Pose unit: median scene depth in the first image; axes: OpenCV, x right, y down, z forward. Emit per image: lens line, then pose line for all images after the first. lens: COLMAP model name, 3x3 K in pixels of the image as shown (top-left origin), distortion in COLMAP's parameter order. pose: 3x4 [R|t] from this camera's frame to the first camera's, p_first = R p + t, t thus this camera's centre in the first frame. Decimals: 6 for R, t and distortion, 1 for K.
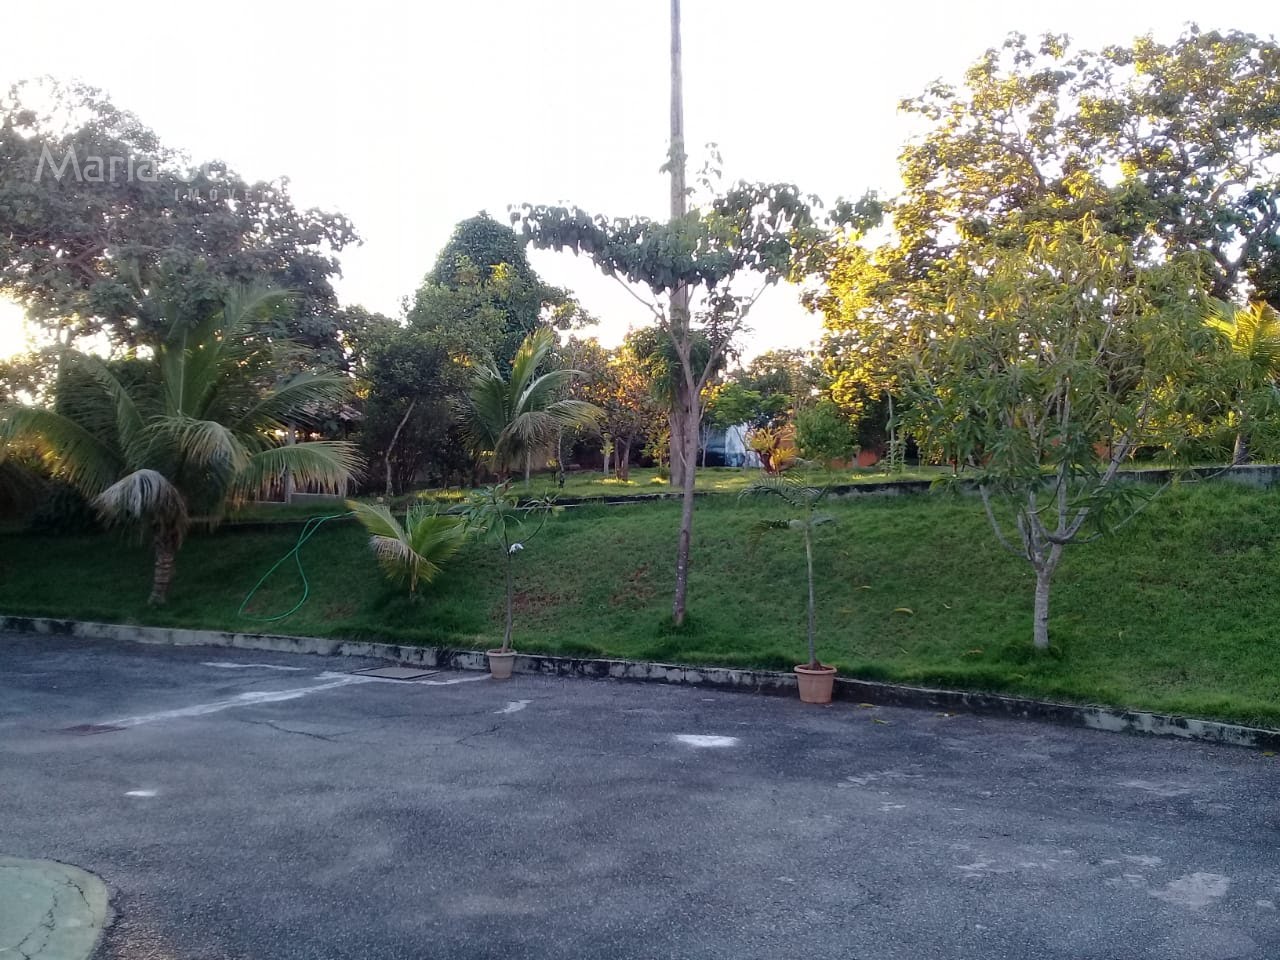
lens RADIAL K [[1177.7, 0, 633.9], [0, 1177.7, 477.7], [0, 0, 1]] dist [0.101523, -0.210507]
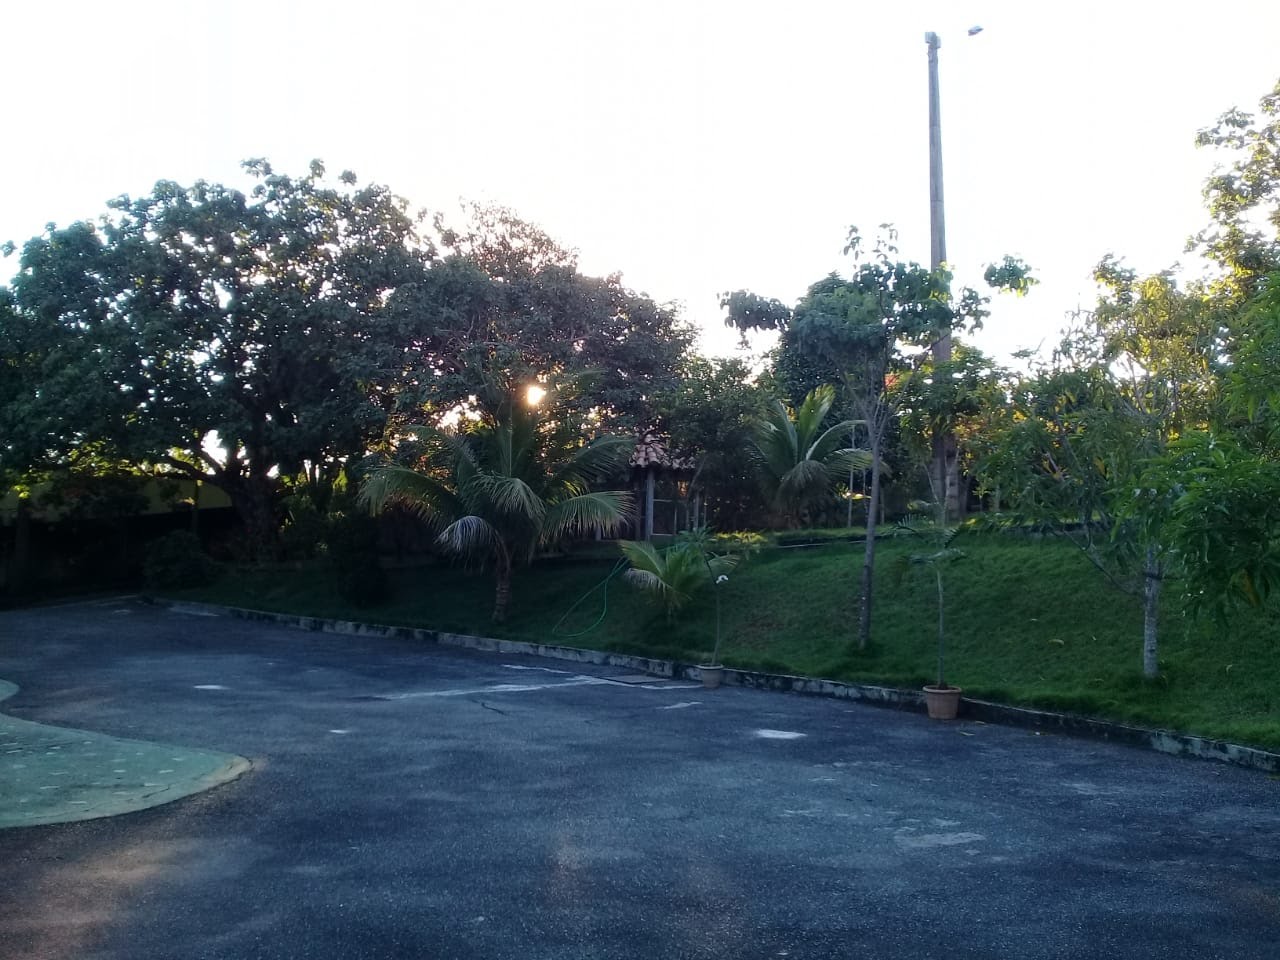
lens RADIAL K [[1177.7, 0, 633.9], [0, 1177.7, 477.7], [0, 0, 1]] dist [0.101523, -0.210507]
pose [[0.918048, -0.022163, -0.395850, 0.303227], [0.008079, 0.999275, -0.037210, 0.001122], [0.396387, 0.030963, 0.917561, -0.138852]]
